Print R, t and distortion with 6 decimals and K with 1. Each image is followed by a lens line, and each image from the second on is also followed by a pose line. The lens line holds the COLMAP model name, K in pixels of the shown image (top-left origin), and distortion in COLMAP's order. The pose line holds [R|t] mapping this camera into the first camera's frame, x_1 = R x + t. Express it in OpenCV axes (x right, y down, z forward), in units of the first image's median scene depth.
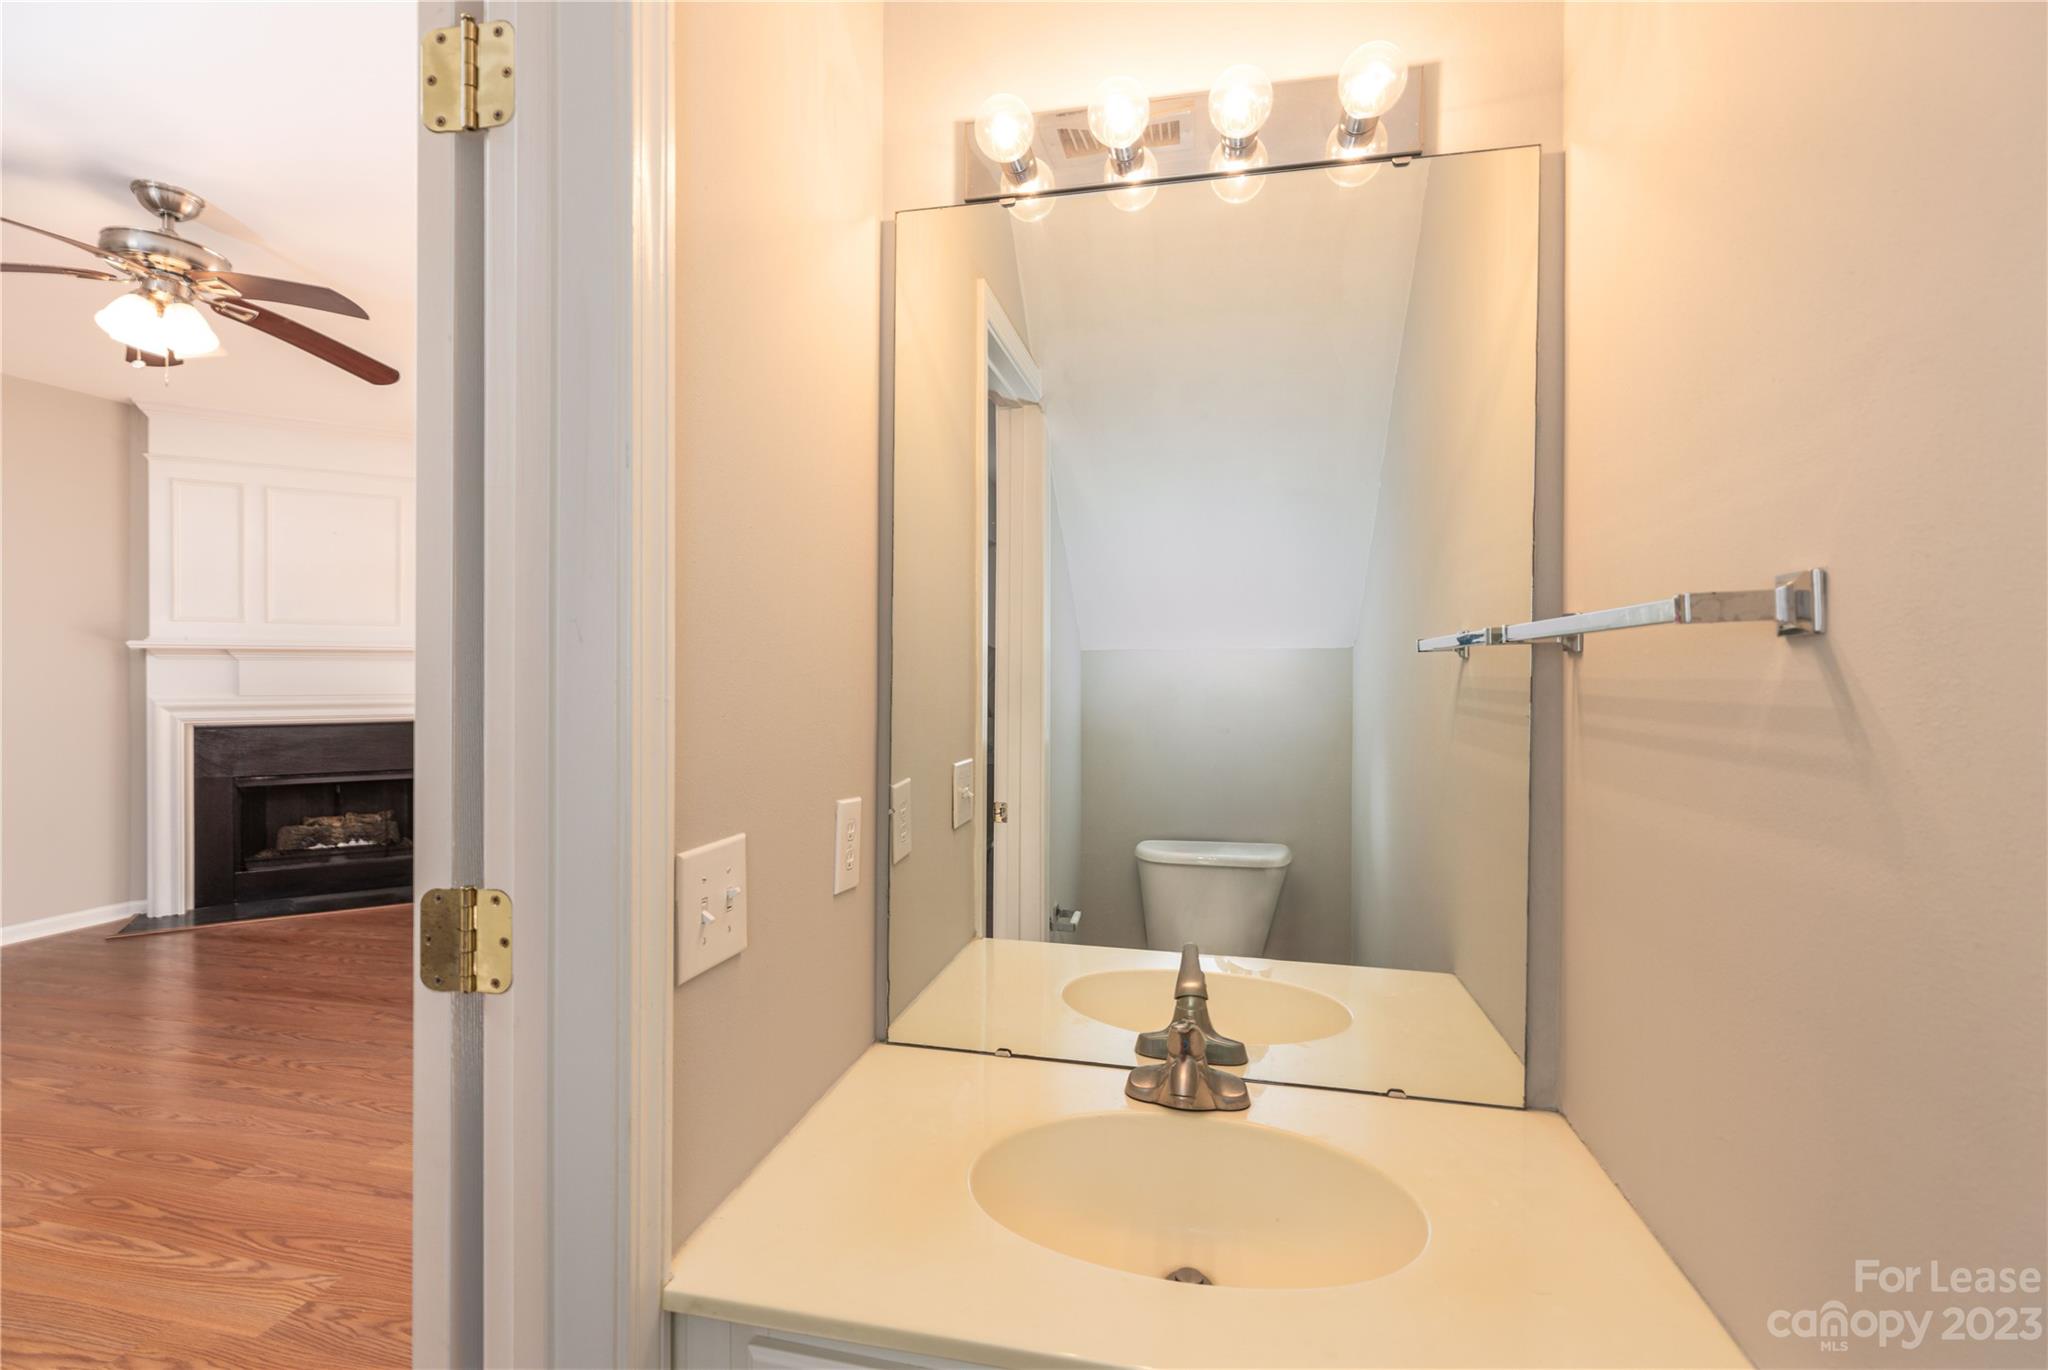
lens RADIAL K [[947.9, 0, 1049.3], [0, 947.9, 686.1], [0, 0, 1]] dist [0.001198, -0.000082]
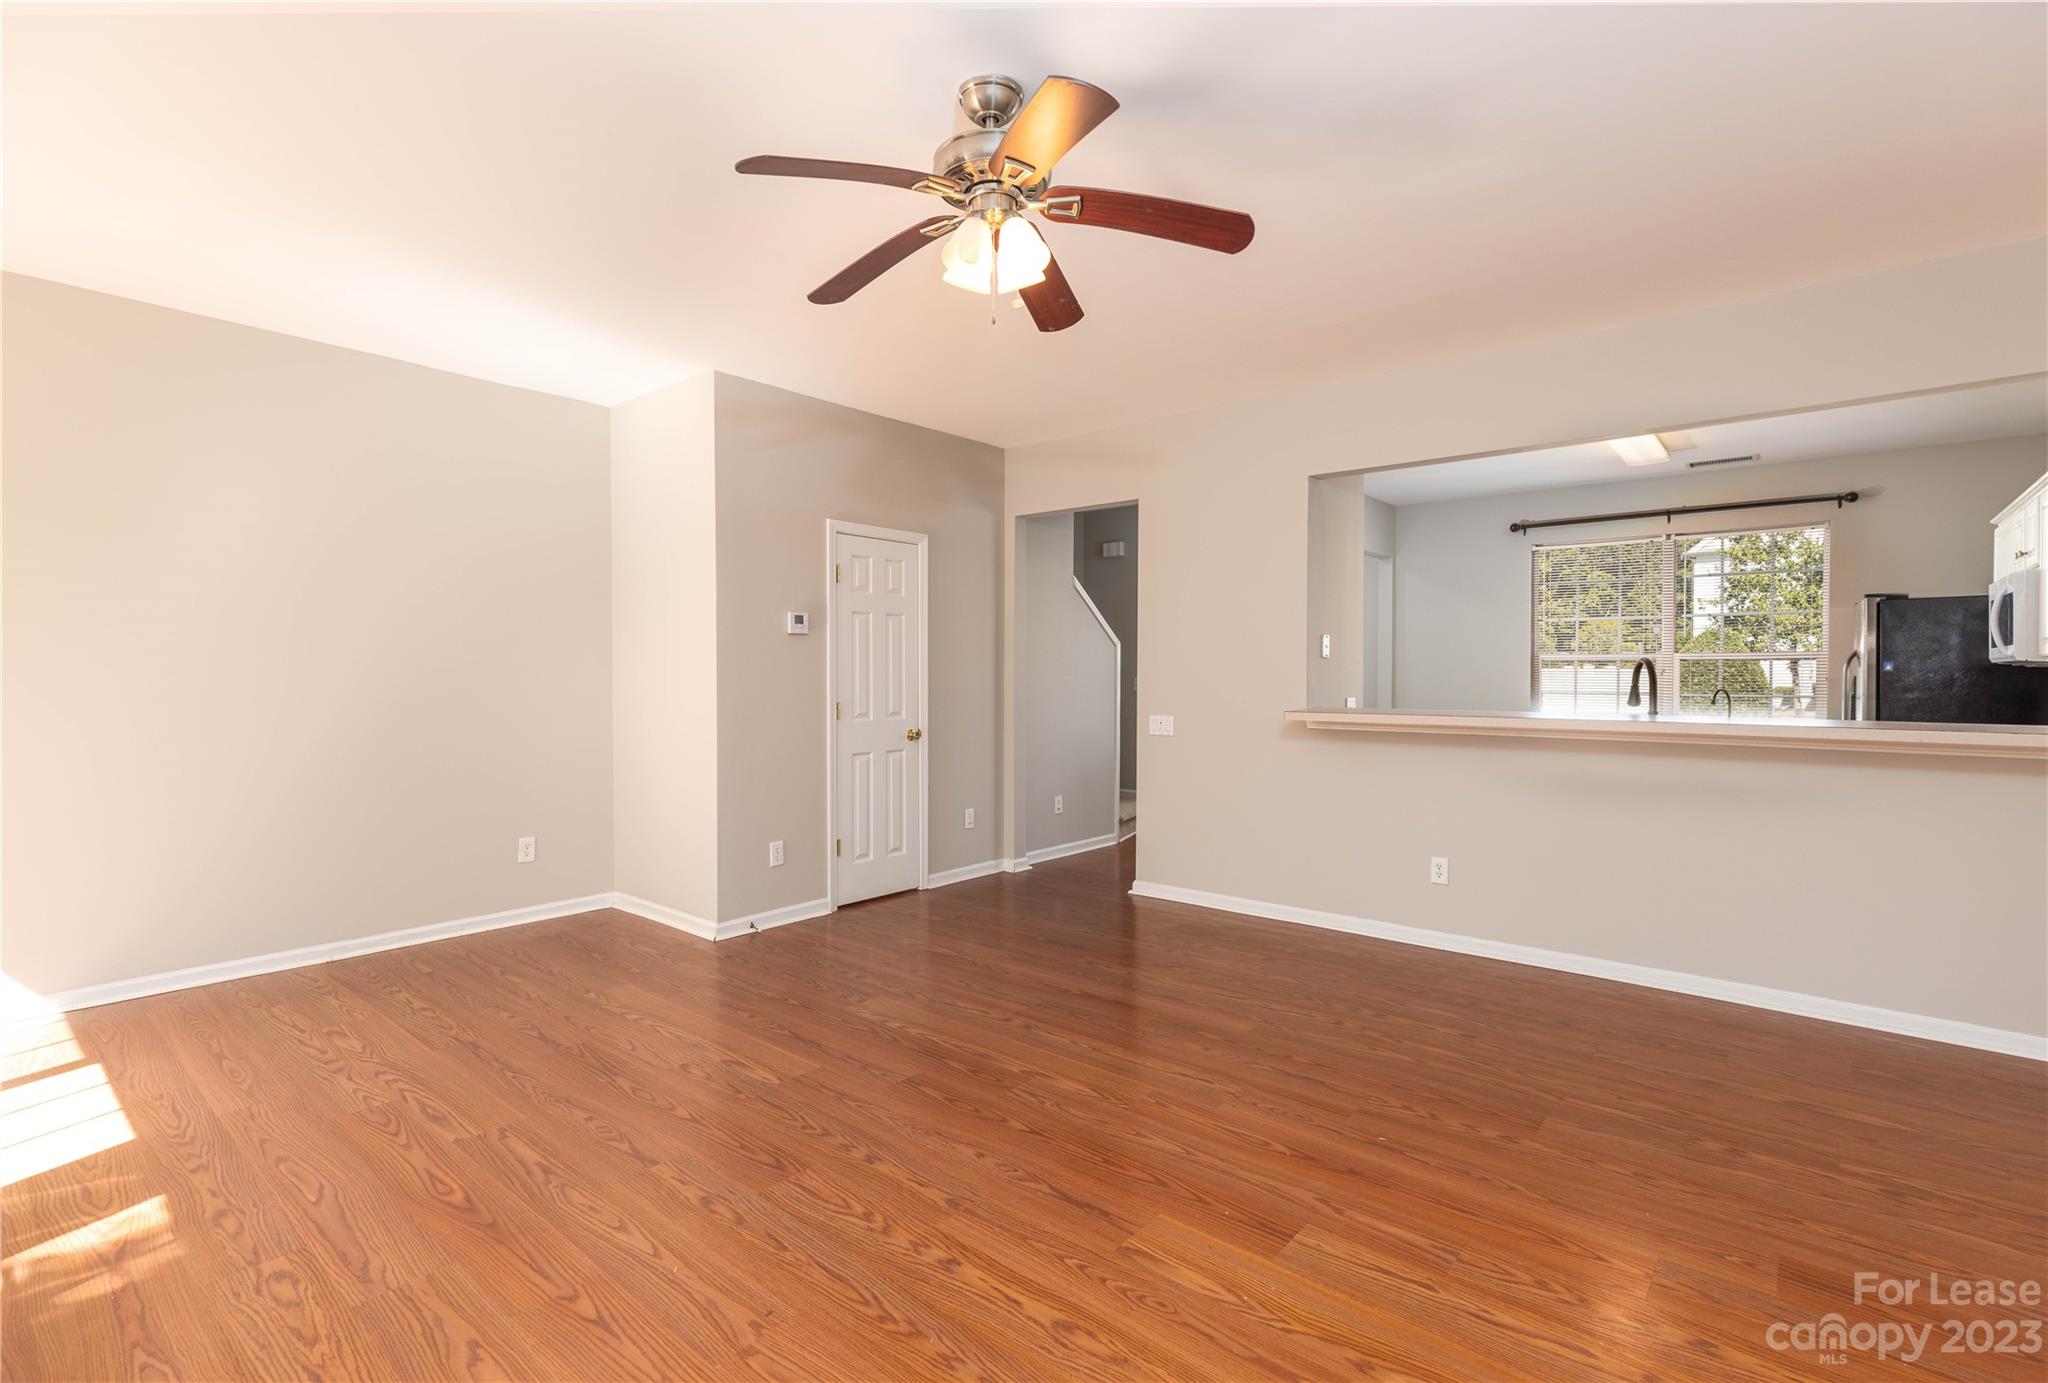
lens RADIAL K [[924.2, 0, 1039.1], [0, 924.2, 690.9], [0, 0, 1]] dist [0.001539, -0.000436]
pose [[-0.890833, -0.011739, 0.454179, -0.769185], [0.004165, 0.999413, 0.034000, -0.009580], [-0.454311, 0.032180, -0.890262, 0.980622]]
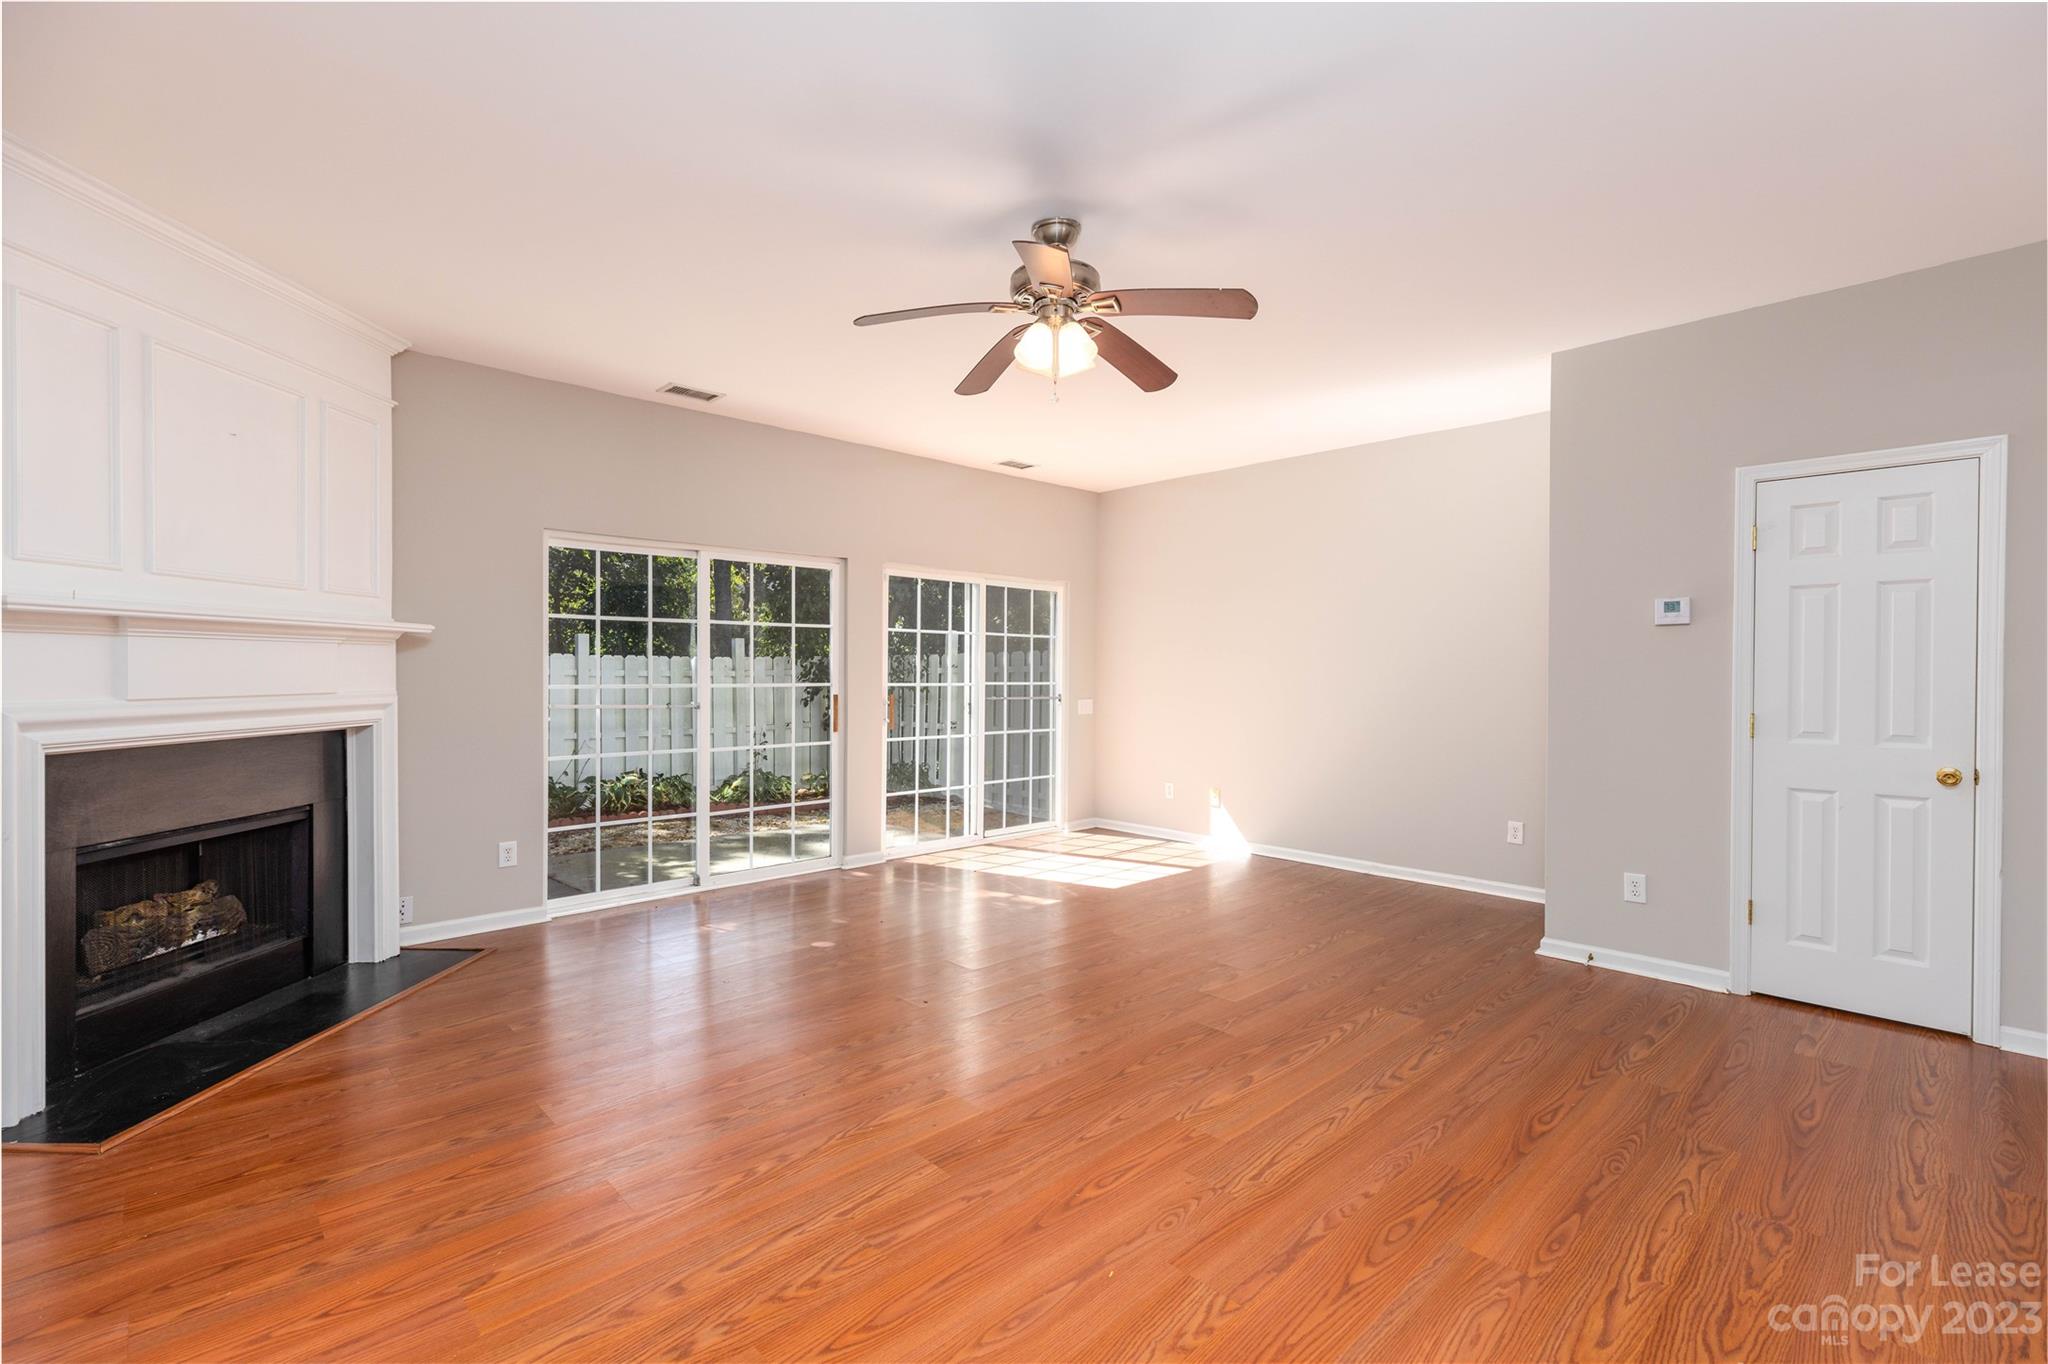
lens RADIAL K [[921.2, 0, 1024.0], [0, 921.2, 682.0], [0, 0, 1]] dist [0.001572, -0.000204]
pose [[0.546179, -0.009512, 0.837615, -1.057620], [0.009109, 0.999944, 0.005415, 0.002327], [-0.837619, 0.004673, 0.546235, 0.255476]]
